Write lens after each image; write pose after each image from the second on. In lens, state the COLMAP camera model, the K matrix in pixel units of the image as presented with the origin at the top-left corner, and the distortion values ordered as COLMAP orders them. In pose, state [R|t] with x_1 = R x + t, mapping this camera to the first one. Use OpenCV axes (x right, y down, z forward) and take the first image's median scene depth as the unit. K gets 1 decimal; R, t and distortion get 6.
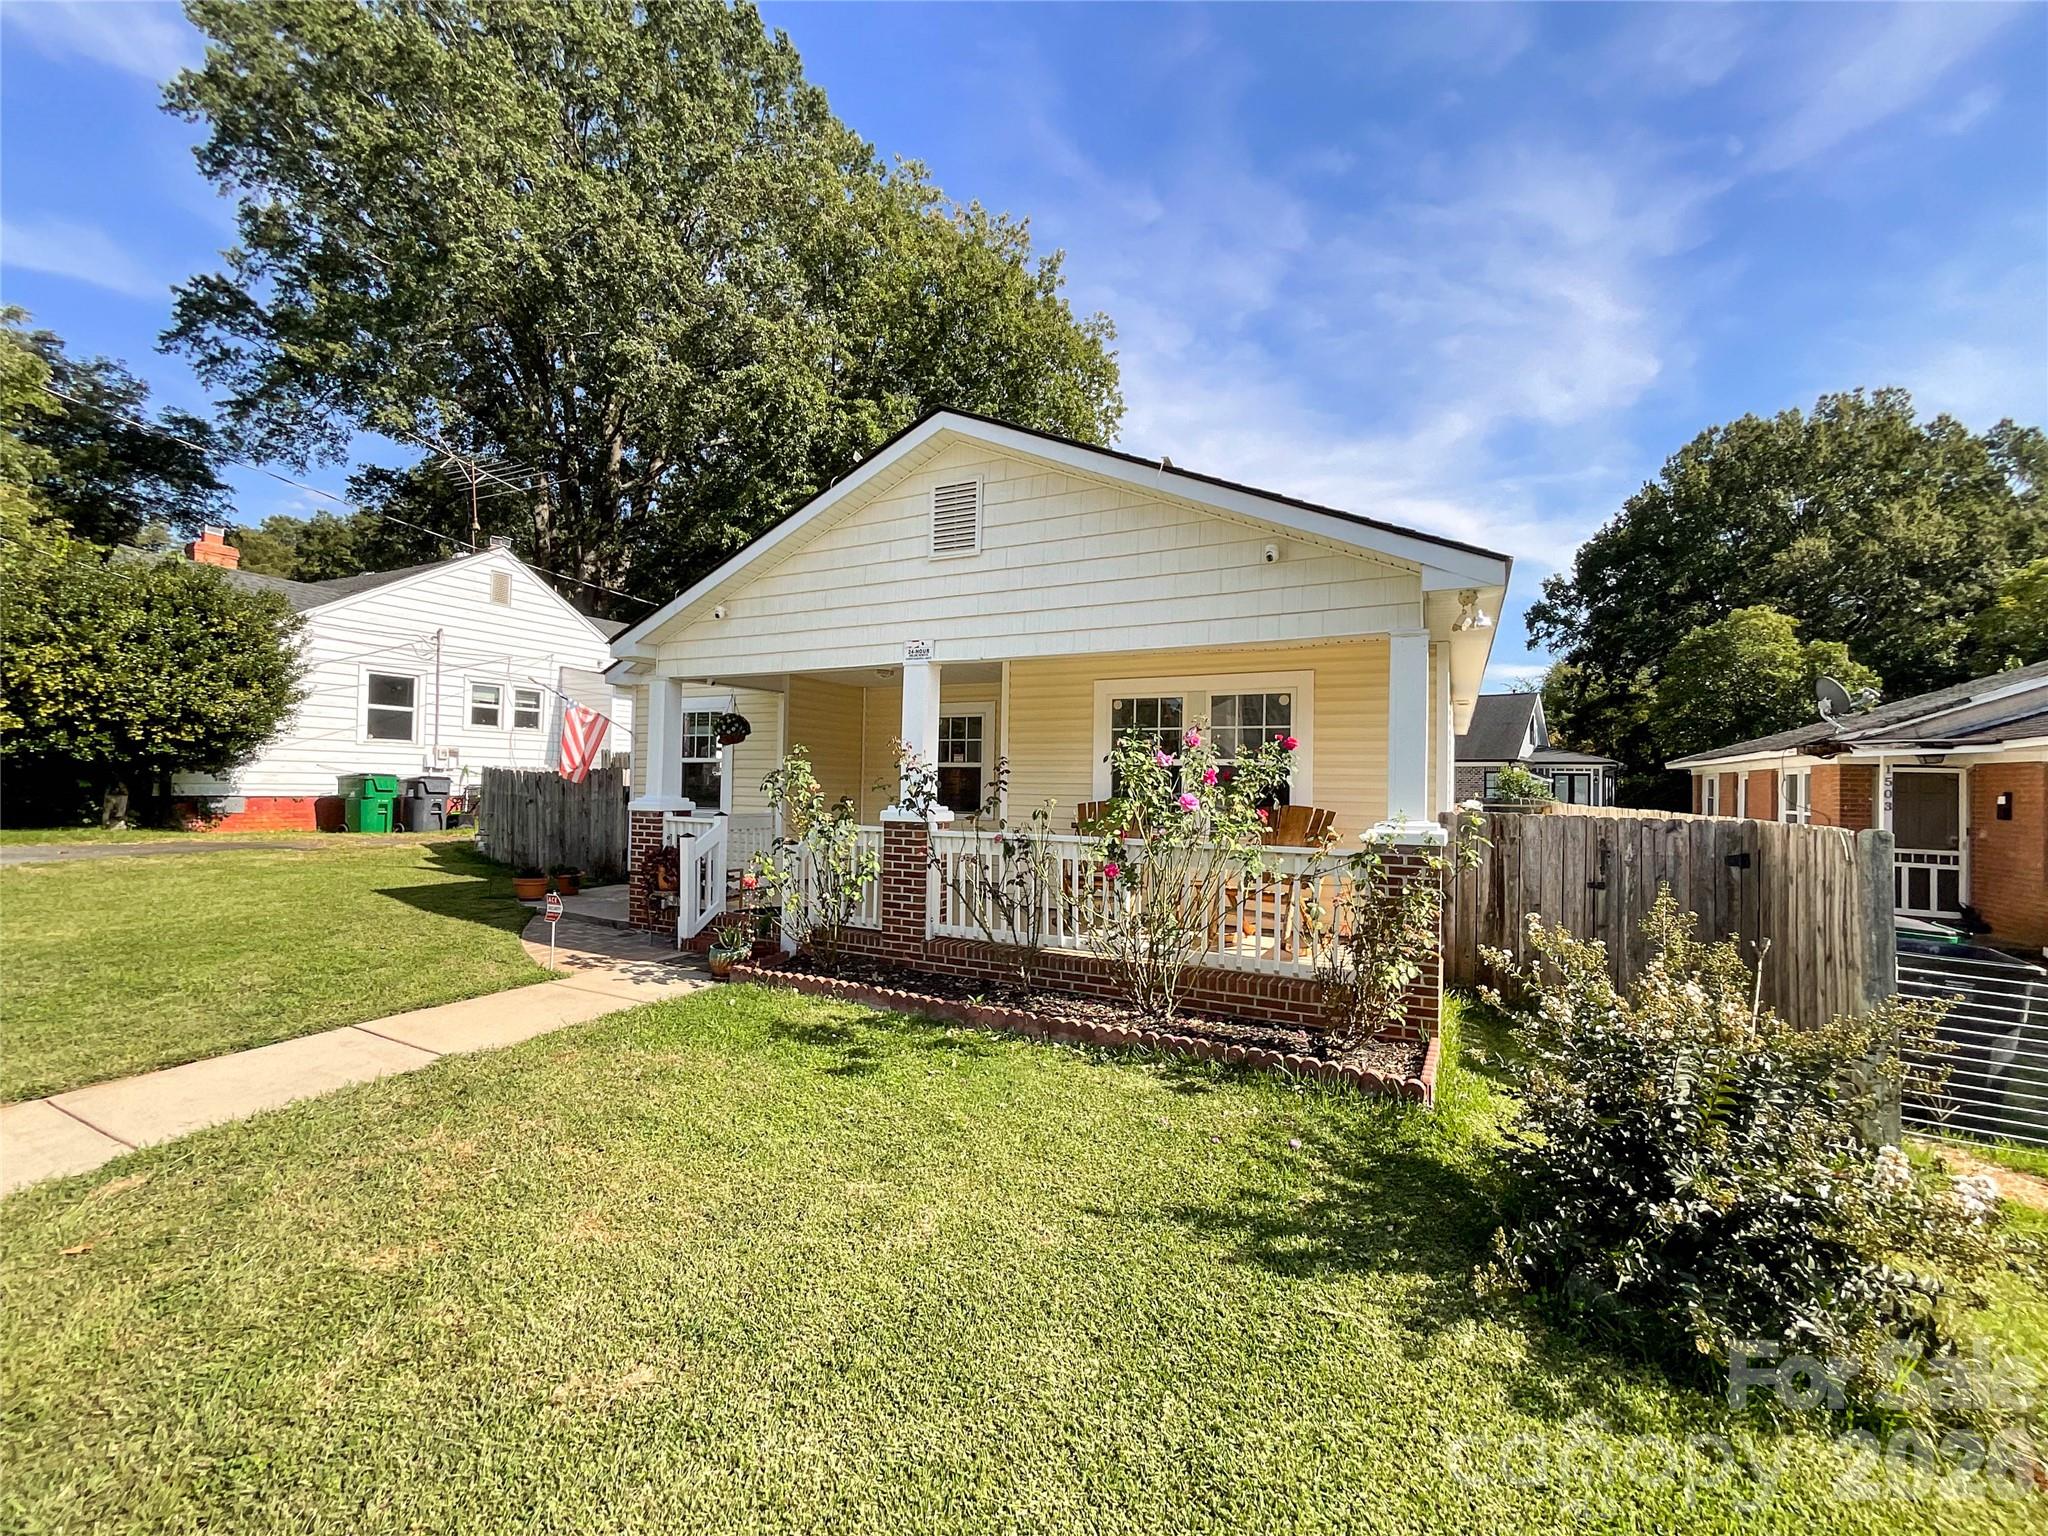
lens RADIAL K [[863.4, 0, 1032.7], [0, 863.4, 763.3], [0, 0, 1]] dist [-0.010707, 0.003215]
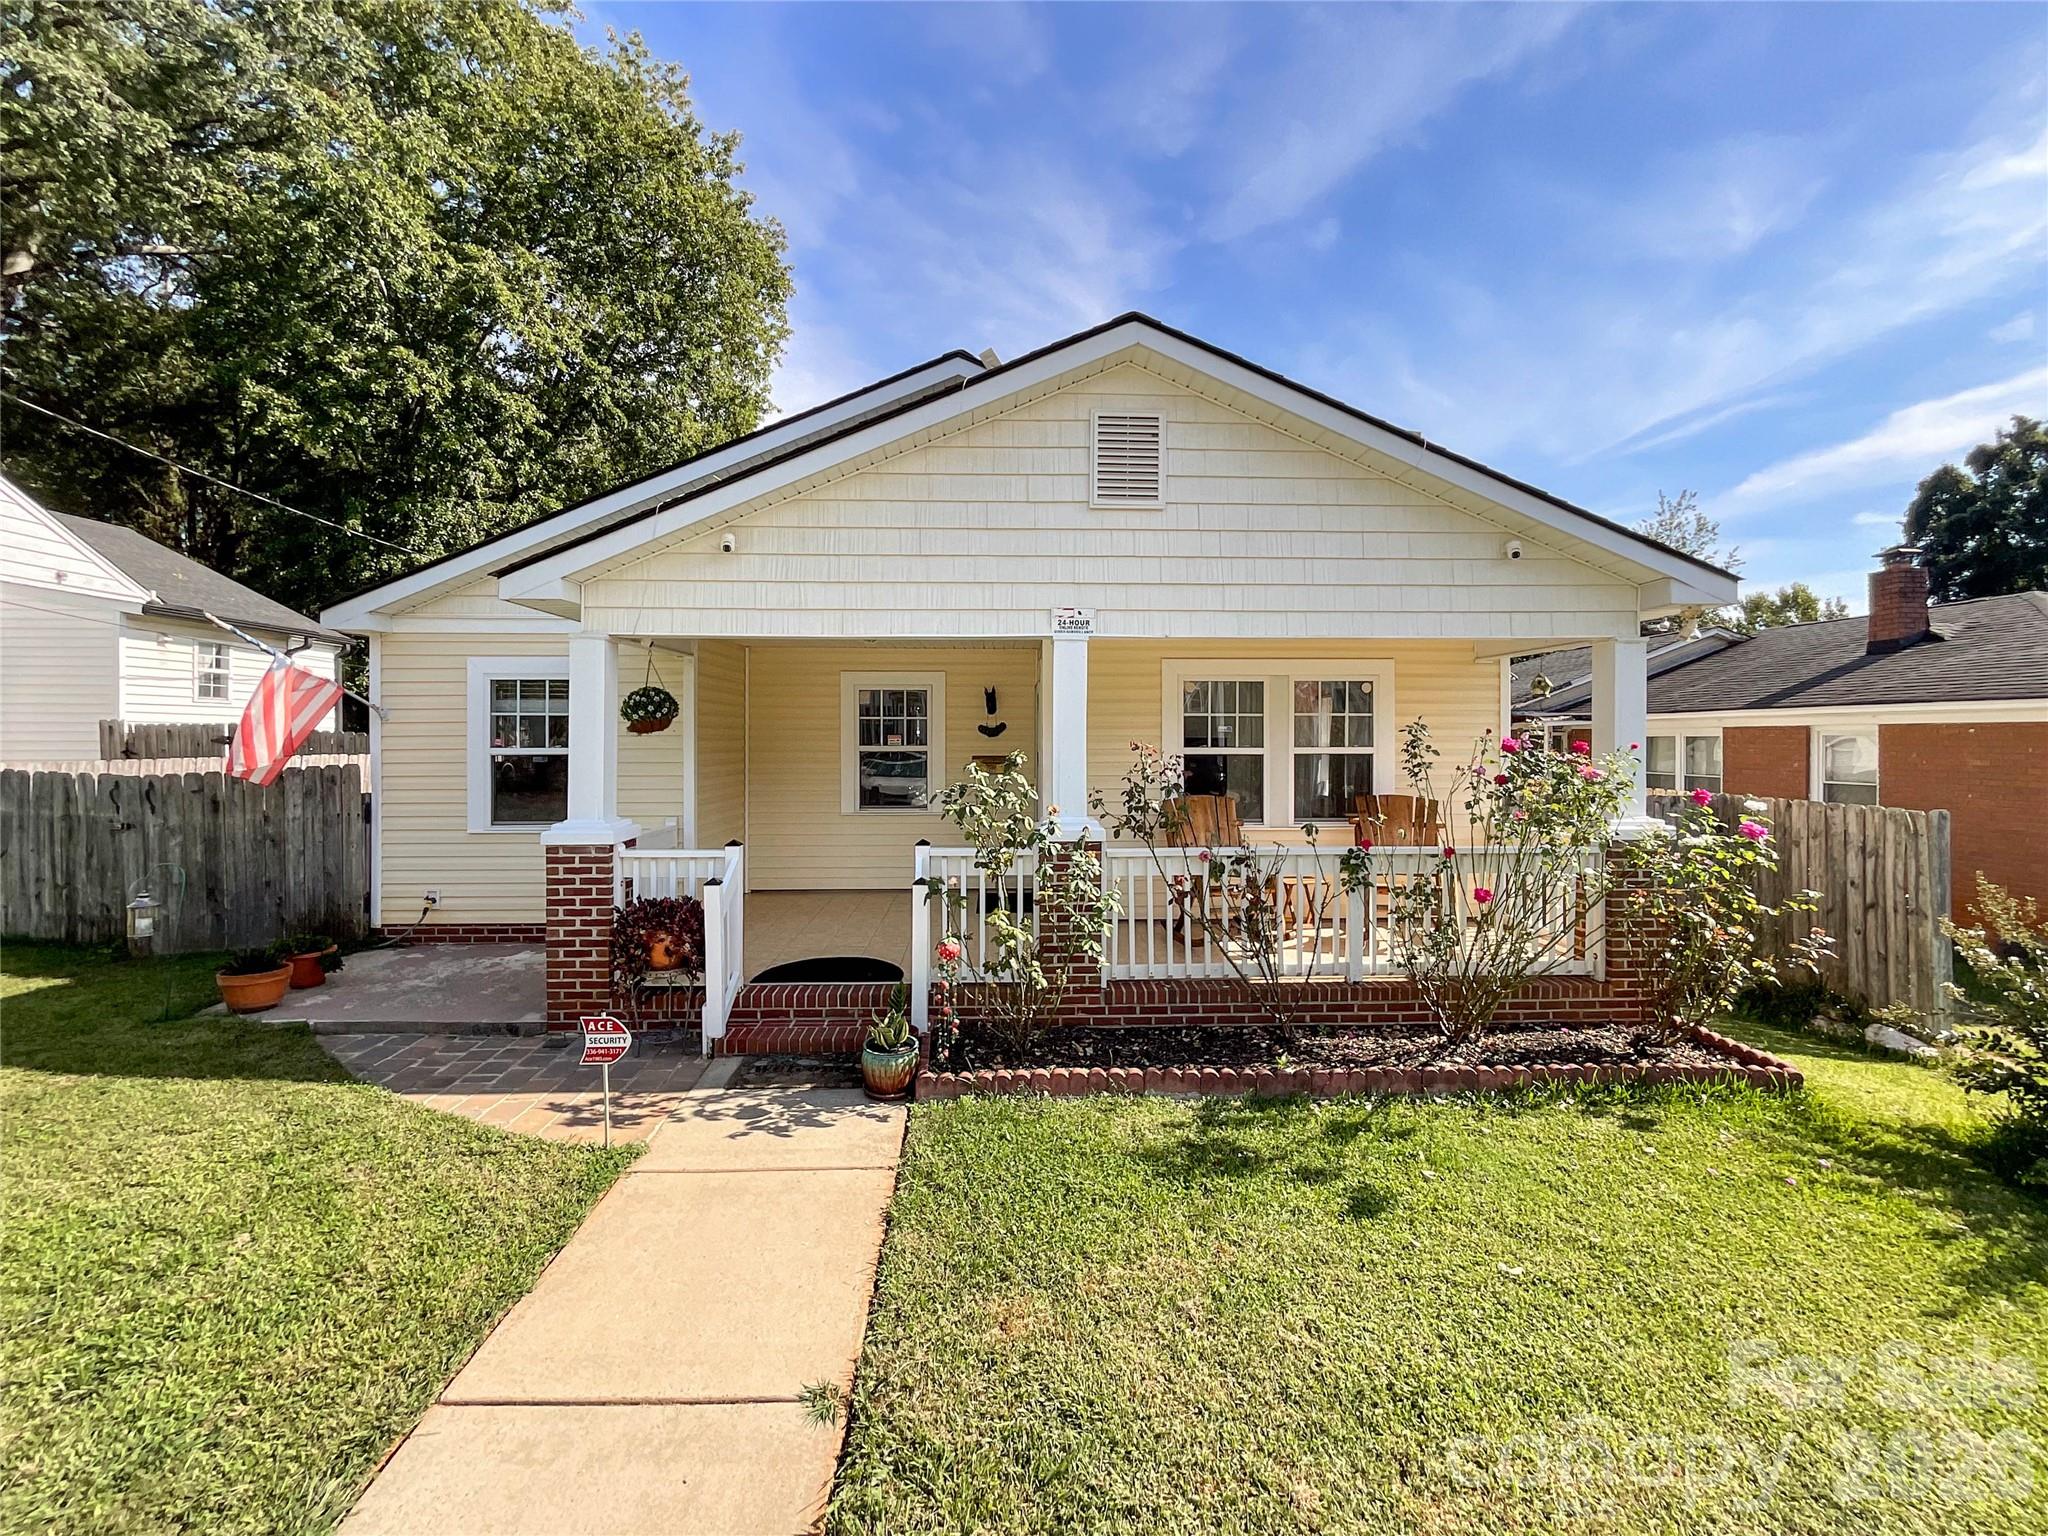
lens RADIAL K [[863.4, 0, 1034.5], [0, 863.4, 736.5], [0, 0, 1]] dist [-0.010707, 0.003215]
pose [[0.869710, -0.018195, 0.493228, -0.564201], [0.002626, 0.999477, 0.032240, -0.053021], [-0.493557, -0.026744, 0.869302, 0.341405]]
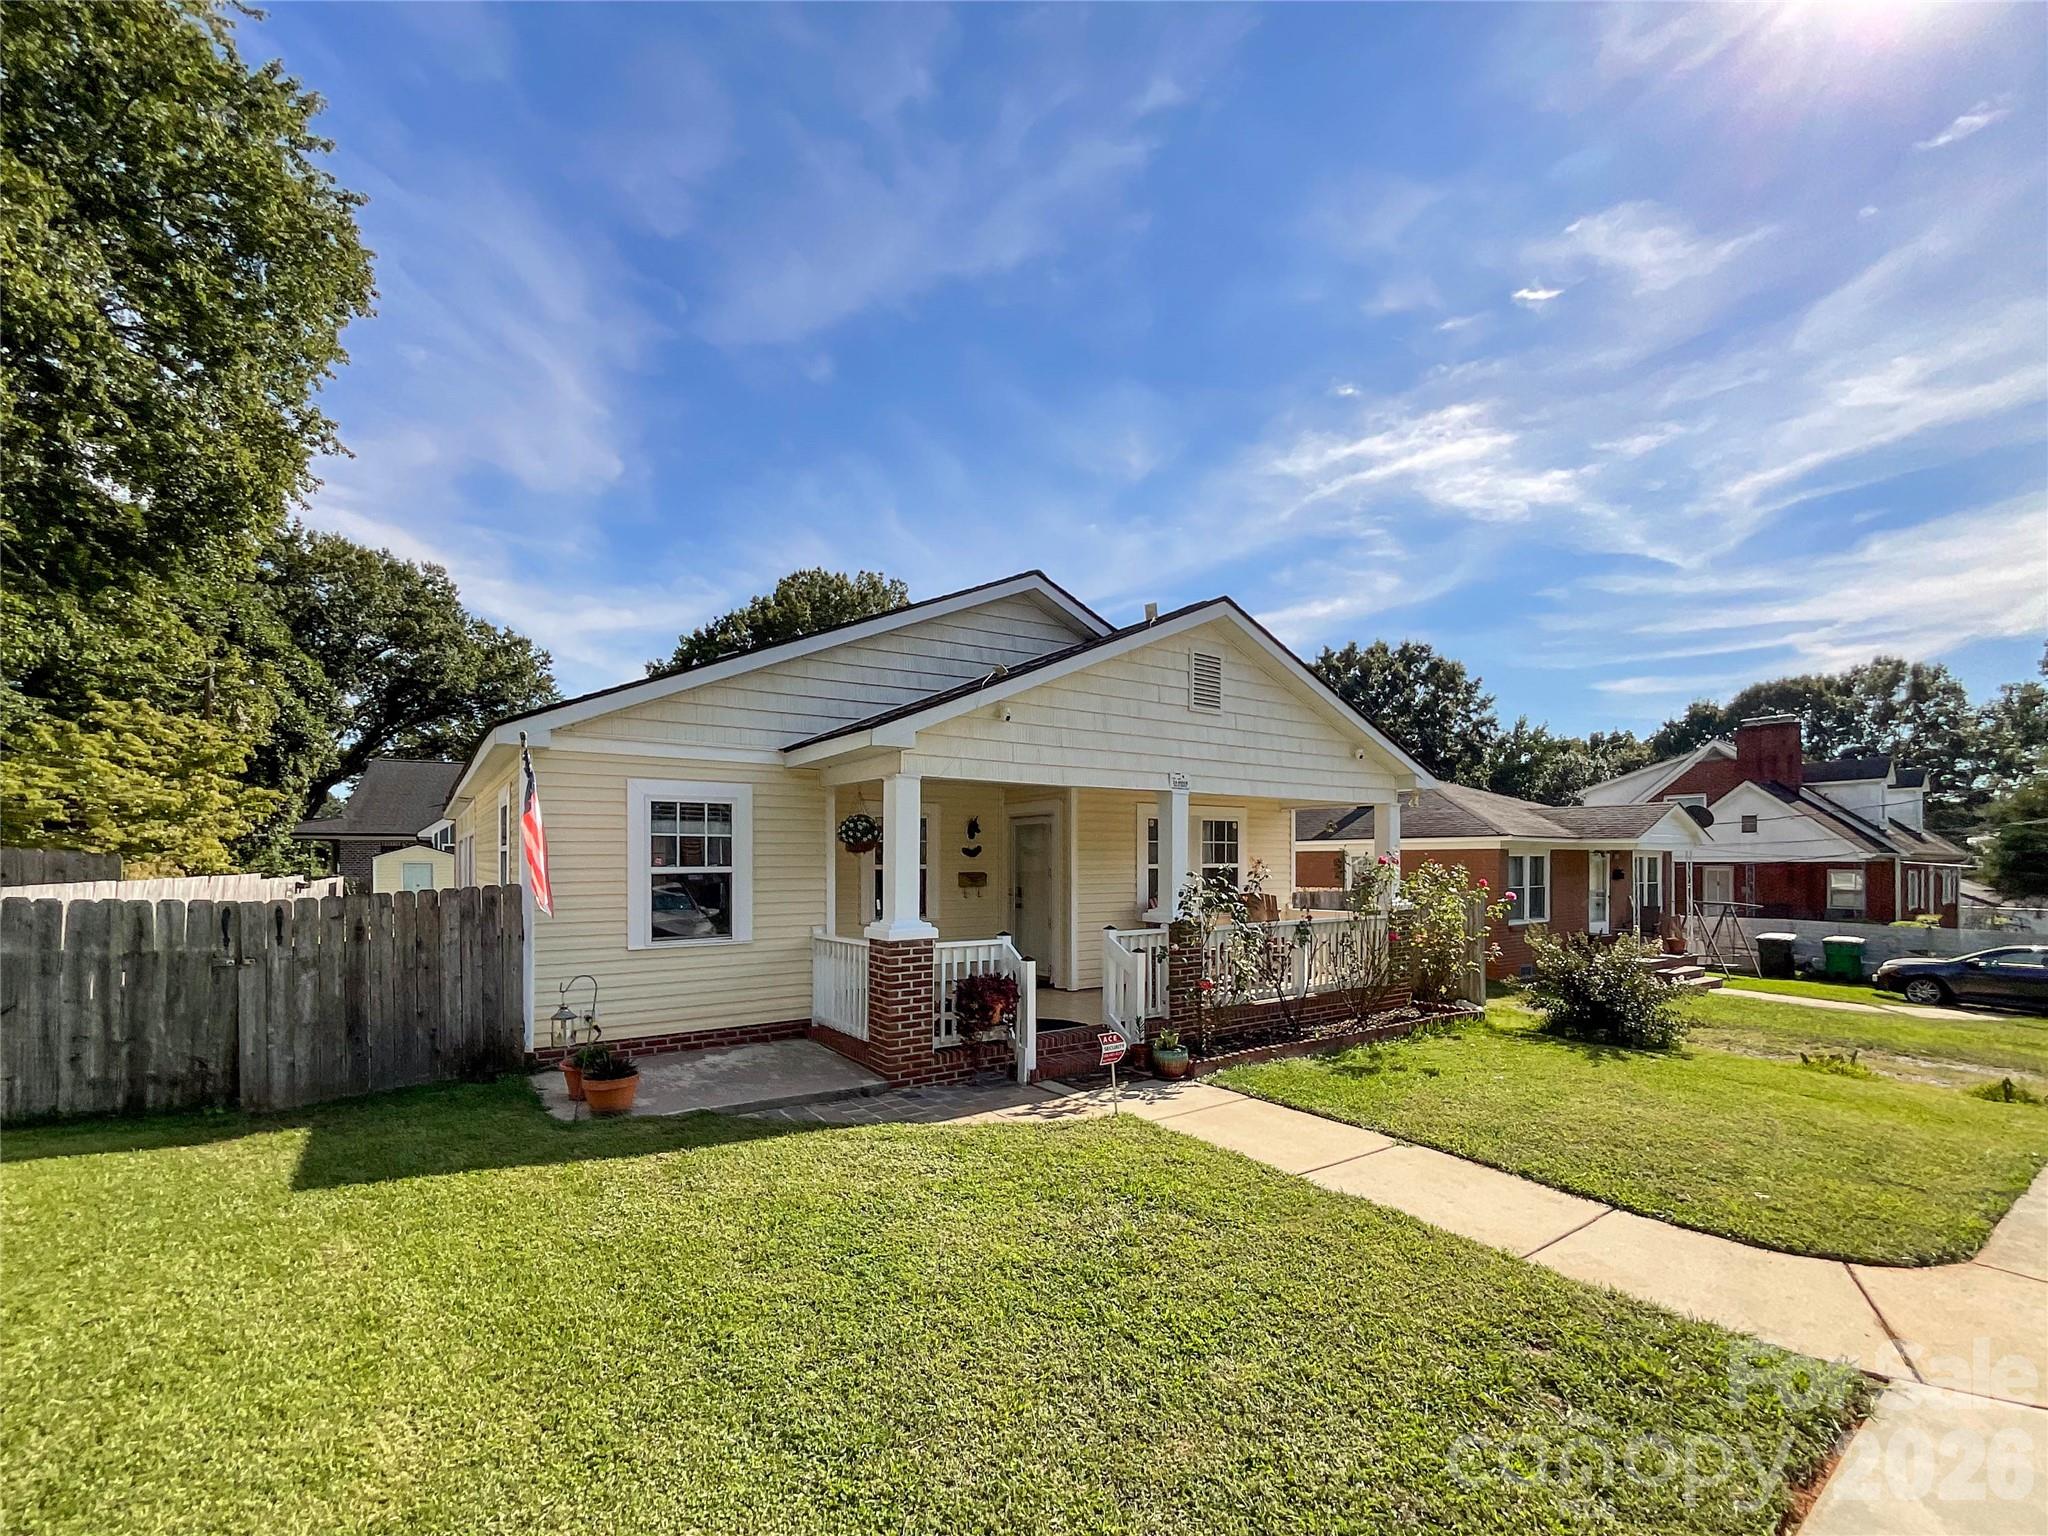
lens RADIAL K [[863.4, 0, 1041.2], [0, 863.4, 857.4], [0, 0, 1]] dist [-0.010707, 0.003215]
pose [[0.457994, -0.017541, 0.888782, -1.344170], [-0.013606, 0.999550, 0.026738, -0.055113], [-0.888851, -0.024339, 0.457550, 0.626368]]
